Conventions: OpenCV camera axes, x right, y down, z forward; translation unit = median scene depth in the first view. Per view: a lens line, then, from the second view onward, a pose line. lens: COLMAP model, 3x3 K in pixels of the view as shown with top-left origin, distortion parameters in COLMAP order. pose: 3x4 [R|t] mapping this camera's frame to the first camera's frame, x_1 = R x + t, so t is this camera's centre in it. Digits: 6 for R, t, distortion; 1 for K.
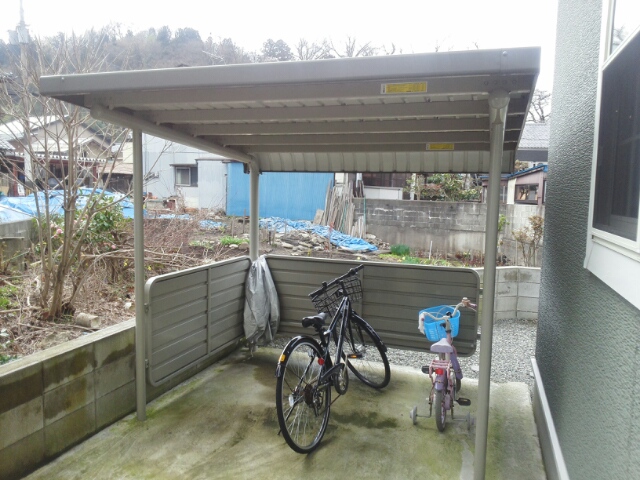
lens RADIAL K [[502.3, 0, 317.9], [0, 502.3, 234.0], [0, 0, 1]] dist [-0.007592, -0.000203]
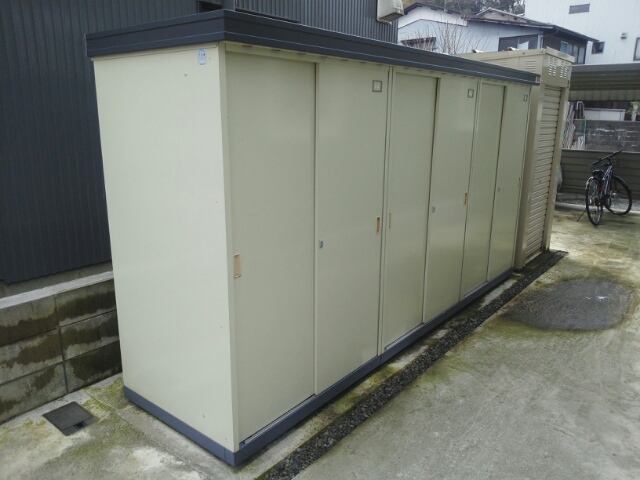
lens RADIAL K [[502.7, 0, 320.0], [0, 502.7, 240.0], [0, 0, 1]] dist [-0.004748, -0.006643]
pose [[0.939615, 0.070360, -0.334922, -0.292007], [-0.016597, 0.986855, 0.160755, 0.094098], [0.341830, -0.145489, 0.928432, -1.108710]]
